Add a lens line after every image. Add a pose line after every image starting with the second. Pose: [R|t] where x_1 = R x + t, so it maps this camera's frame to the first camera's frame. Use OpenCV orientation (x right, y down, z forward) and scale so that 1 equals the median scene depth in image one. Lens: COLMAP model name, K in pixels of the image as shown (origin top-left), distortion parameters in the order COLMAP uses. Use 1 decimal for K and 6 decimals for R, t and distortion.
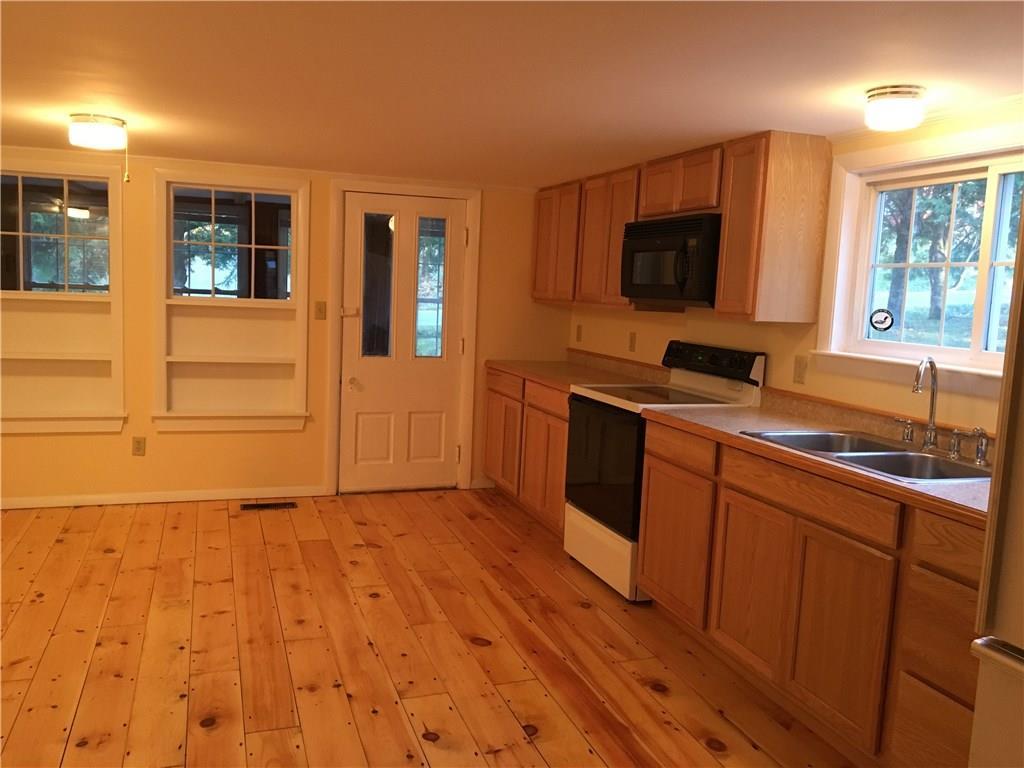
lens RADIAL K [[859.4, 0, 512.0], [0, 859.4, 384.0], [0, 0, 1]] dist [0.060365, -0.091342]
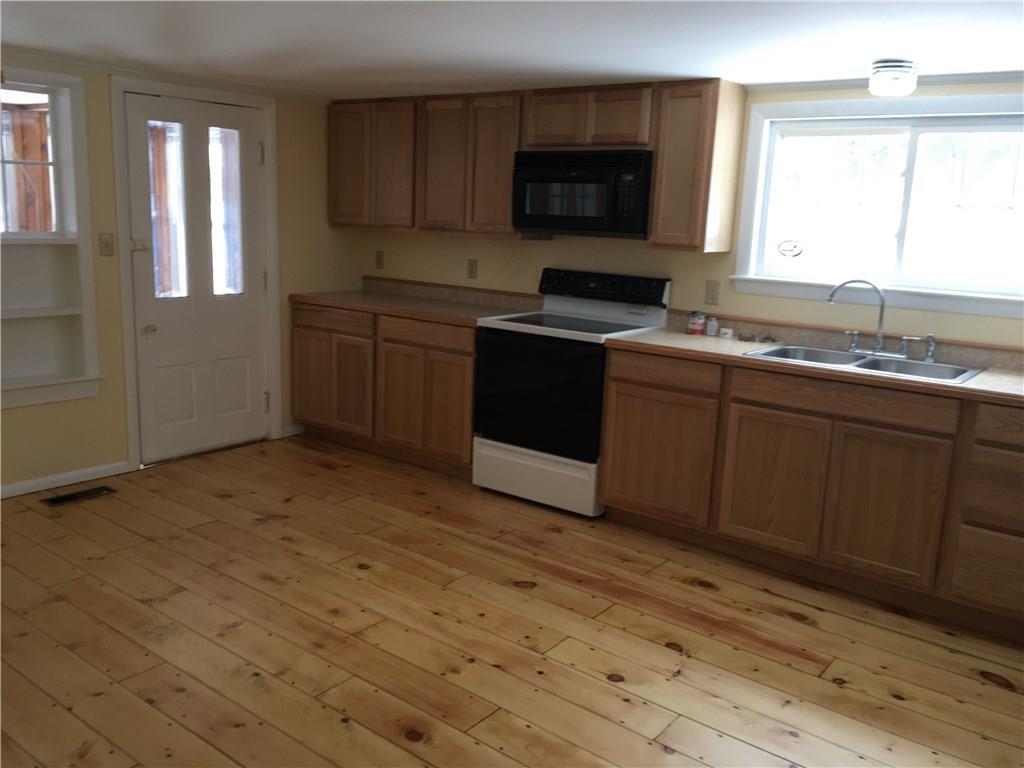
lens RADIAL K [[878.5, 0, 512.0], [0, 878.5, 384.0], [0, 0, 1]] dist [0.038967, -0.007941]
pose [[0.840125, -0.114501, 0.530170, -0.499459], [0.056084, 0.990563, 0.125061, -0.054929], [-0.539486, -0.075333, 0.838618, 0.146280]]
